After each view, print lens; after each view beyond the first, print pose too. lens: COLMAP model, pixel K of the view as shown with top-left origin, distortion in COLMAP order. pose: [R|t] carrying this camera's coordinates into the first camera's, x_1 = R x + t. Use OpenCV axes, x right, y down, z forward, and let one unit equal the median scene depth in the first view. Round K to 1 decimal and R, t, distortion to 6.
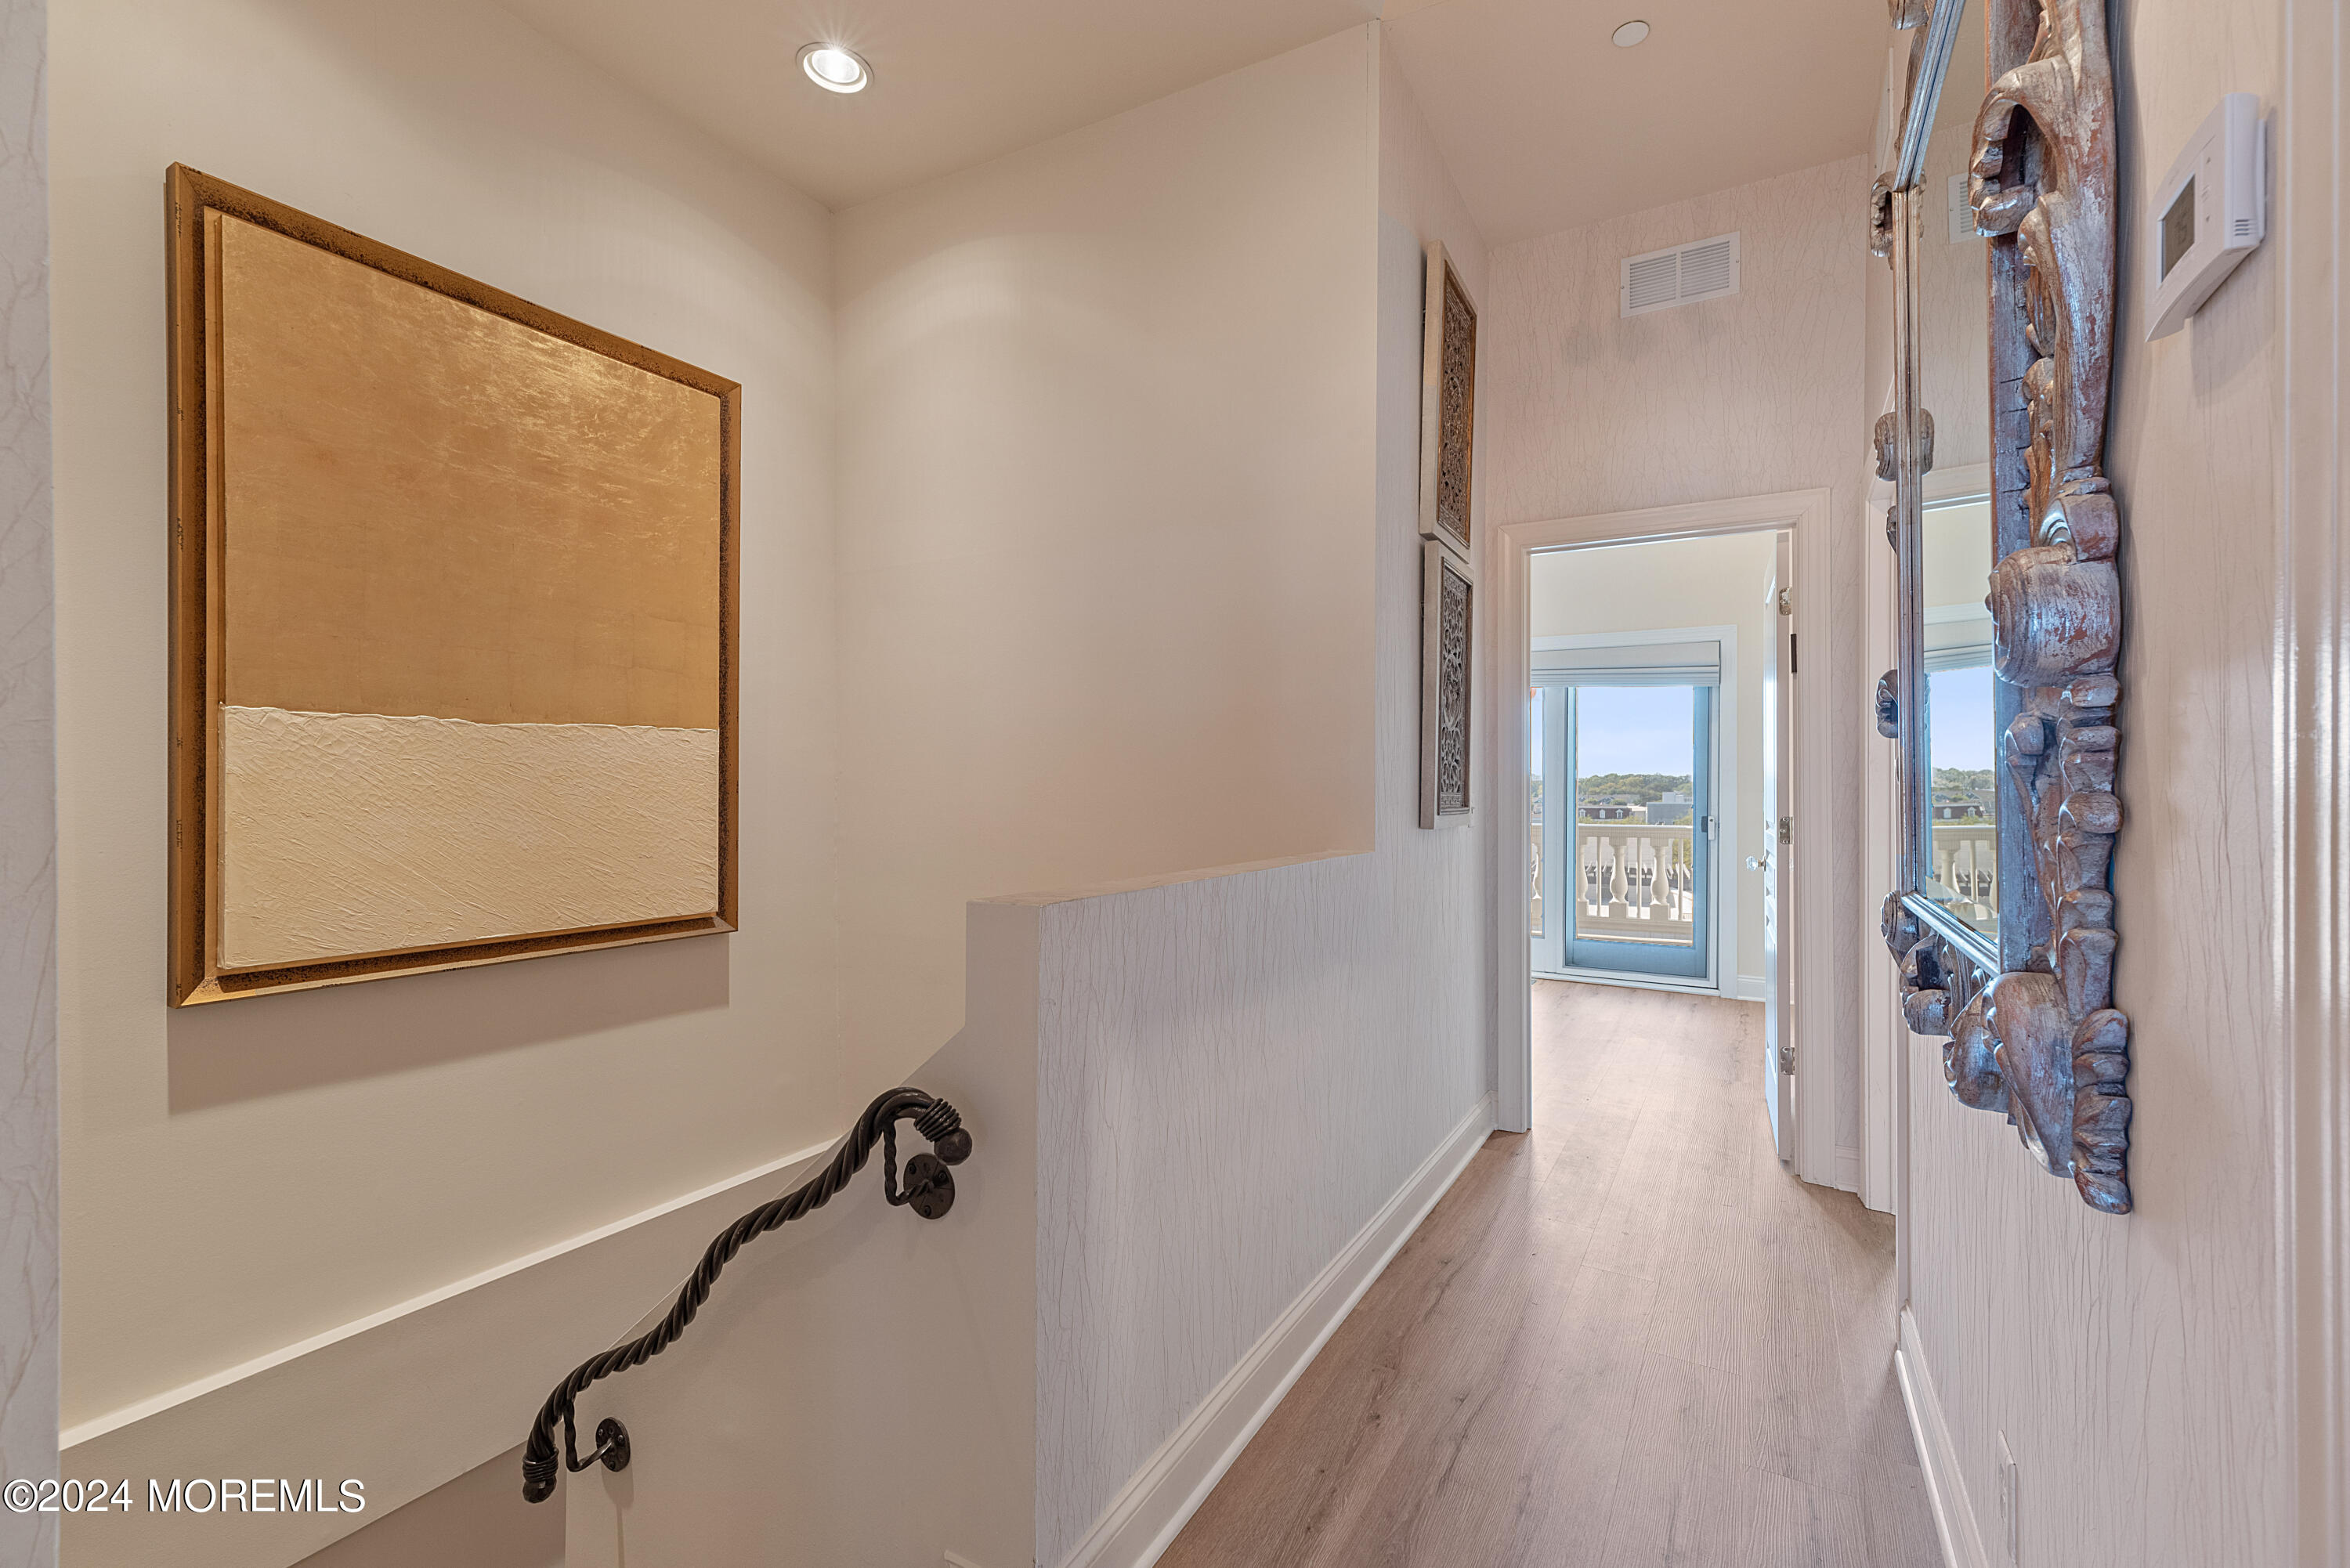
lens RADIAL K [[1036.9, 0, 1167.0], [0, 1036.9, 788.2], [0, 0, 1]] dist [0.001972, 0.000379]
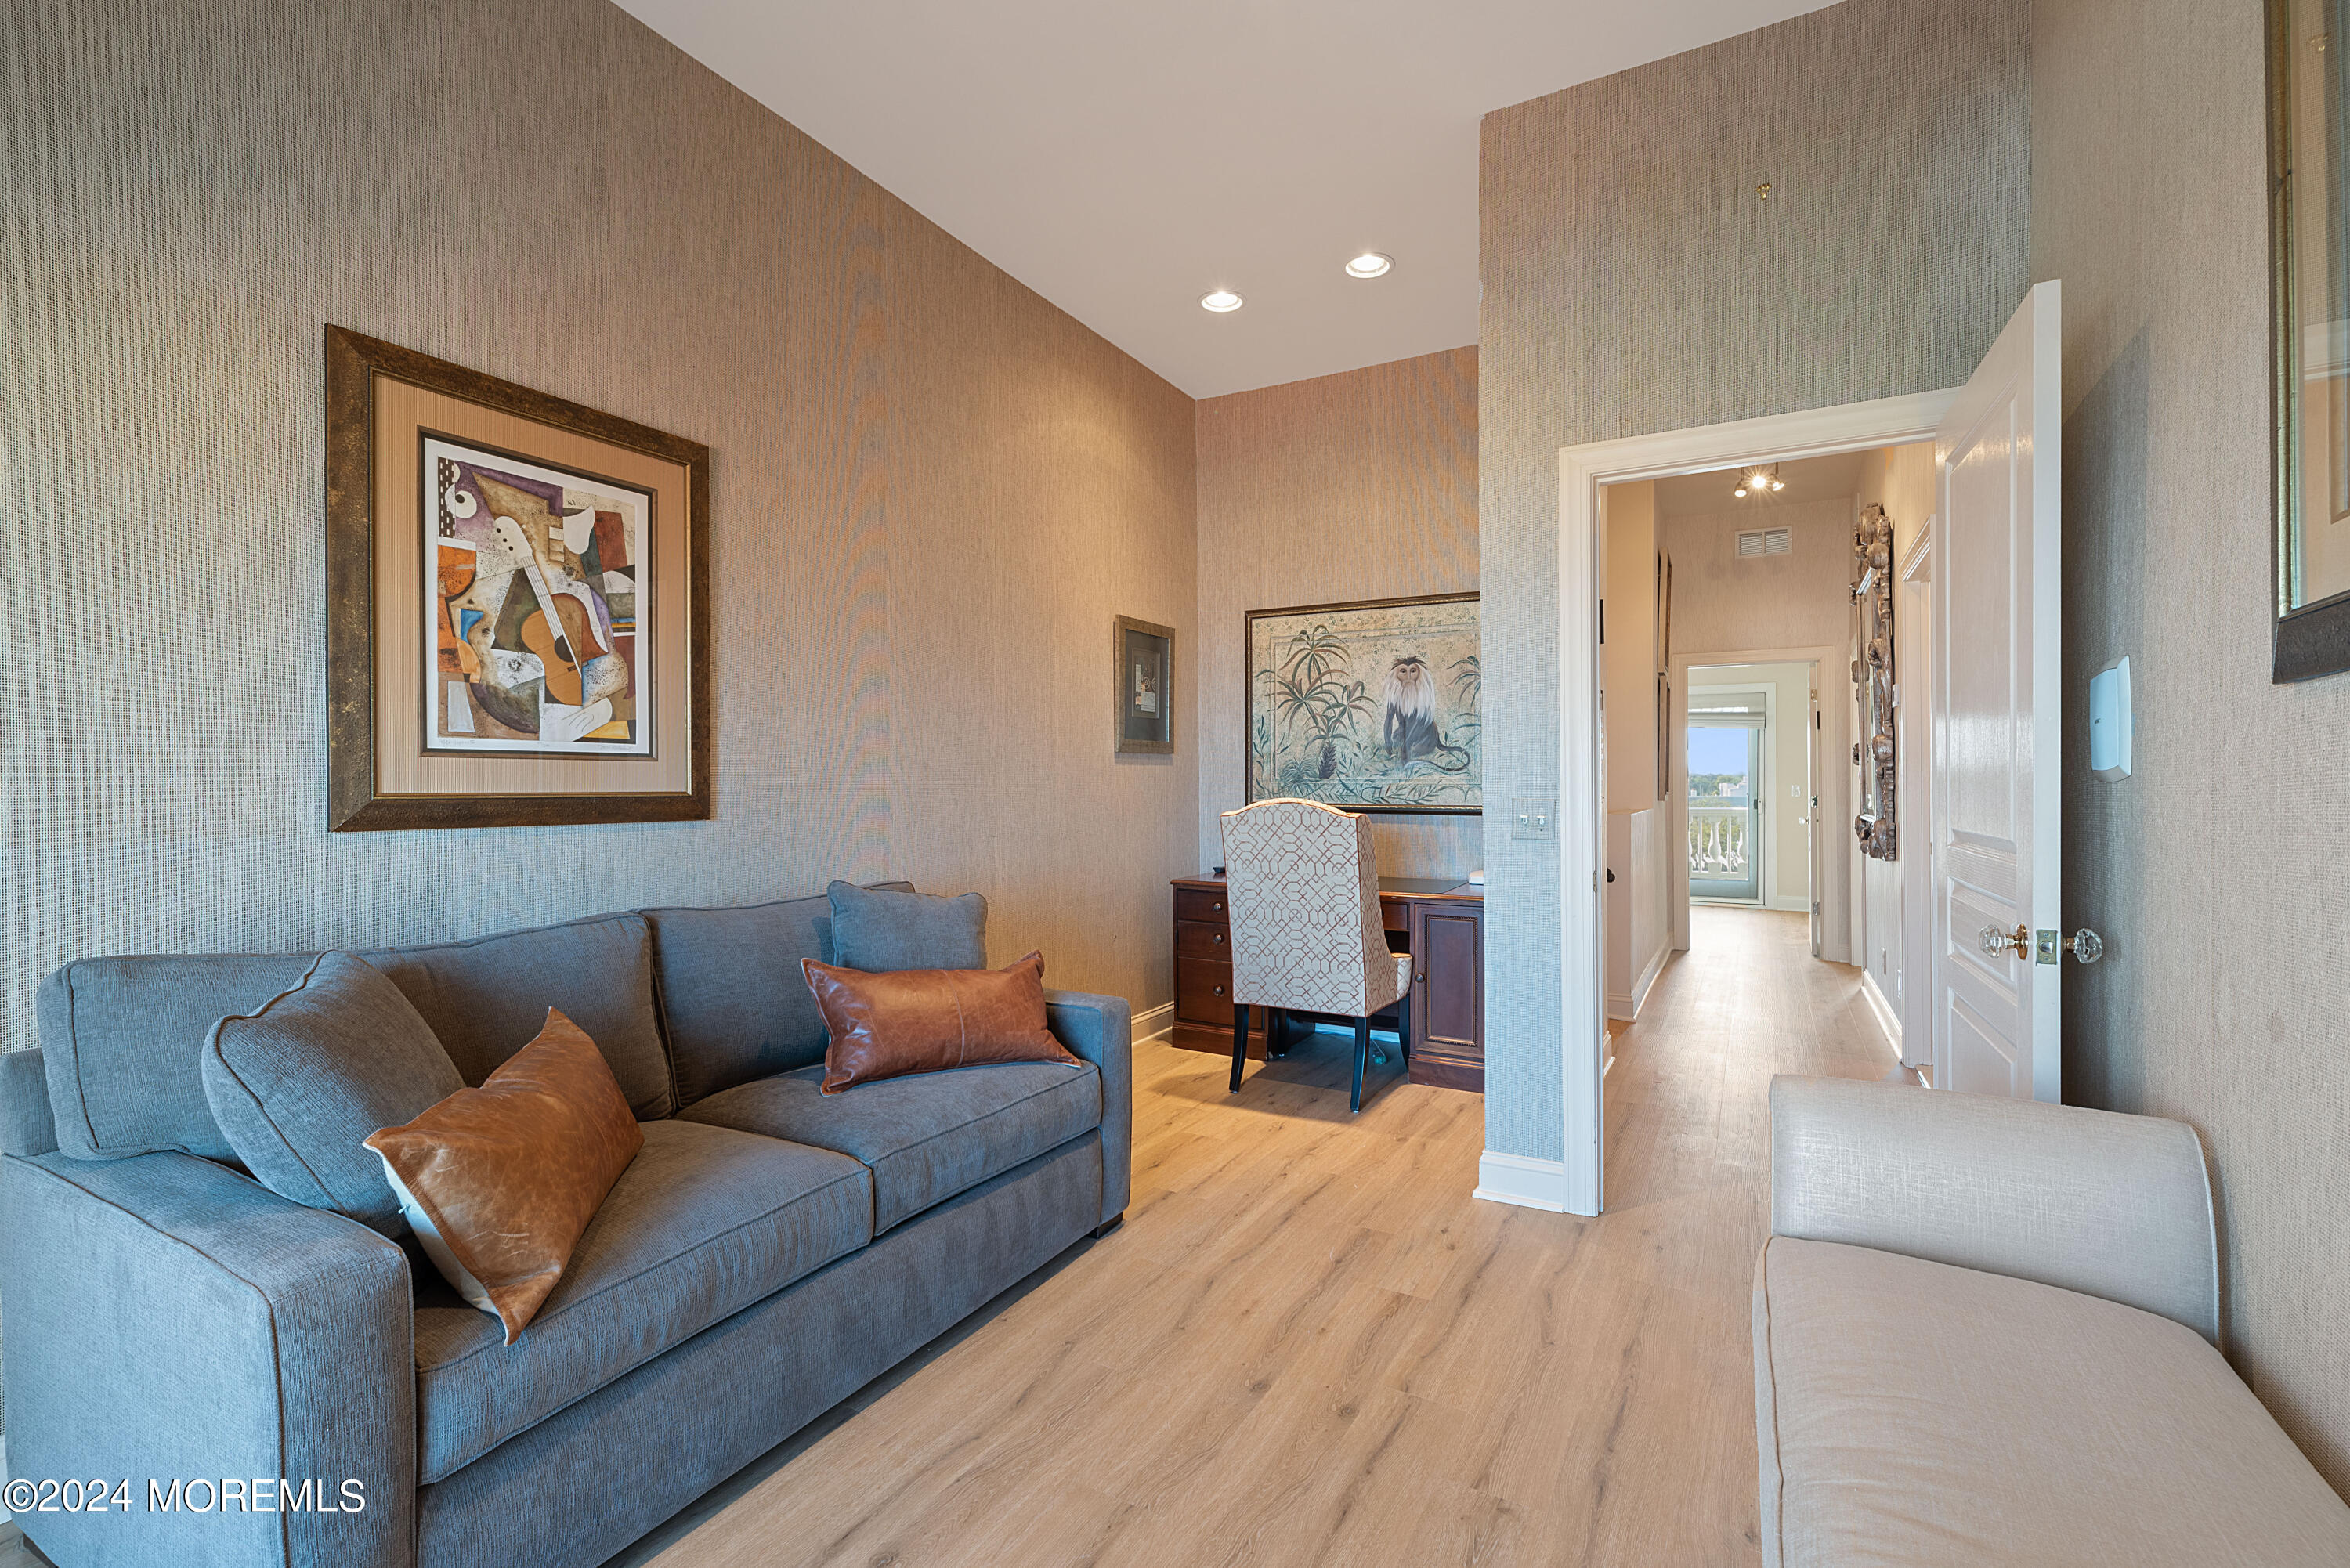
lens RADIAL K [[1036.9, 0, 1172.9], [0, 1036.9, 777.4], [0, 0, 1]] dist [0.001972, 0.000379]
pose [[0.999987, -0.000424, 0.005103, -1.300965], [0.000462, 0.999973, -0.007400, 0.006320], [-0.005100, 0.007403, 0.999960, -1.993703]]
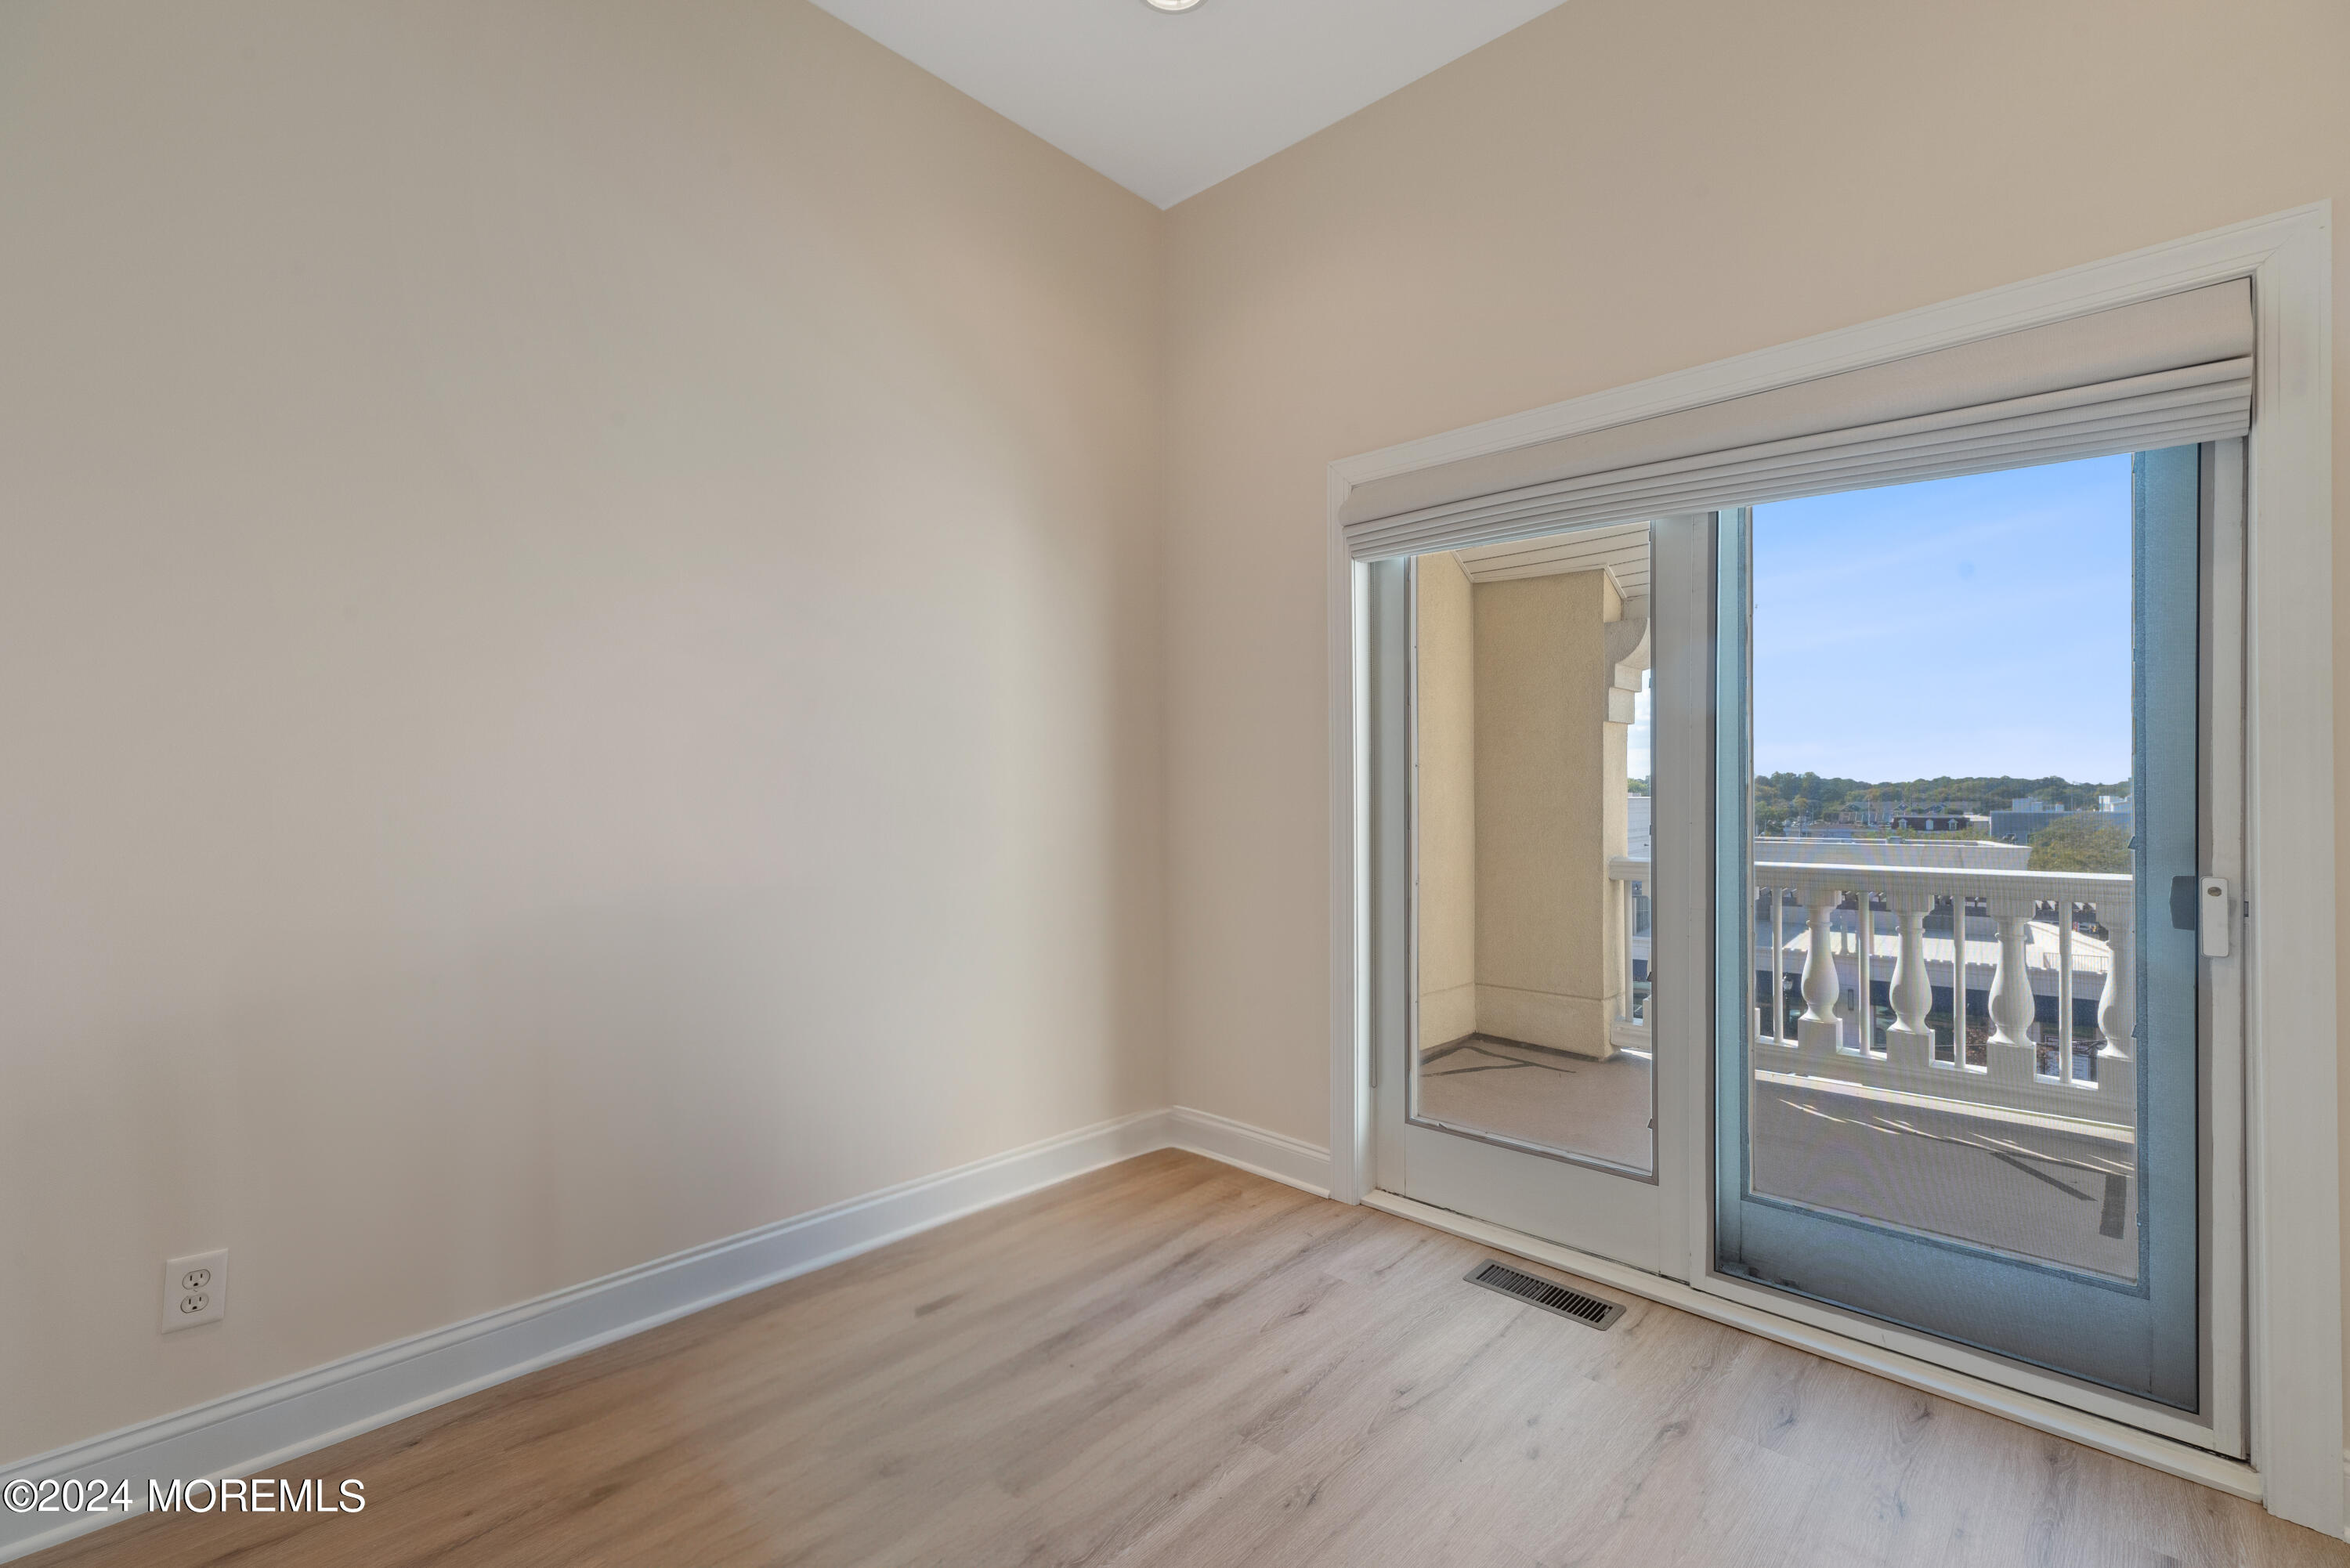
lens RADIAL K [[1036.9, 0, 1188.0], [0, 1036.9, 782.9], [0, 0, 1]] dist [0.001972, 0.000379]
pose [[0.974757, -0.000835, -0.223269, 0.198411], [-0.001390, 0.999951, -0.009808, 0.002062], [0.223266, 0.009871, 0.974708, 0.420483]]
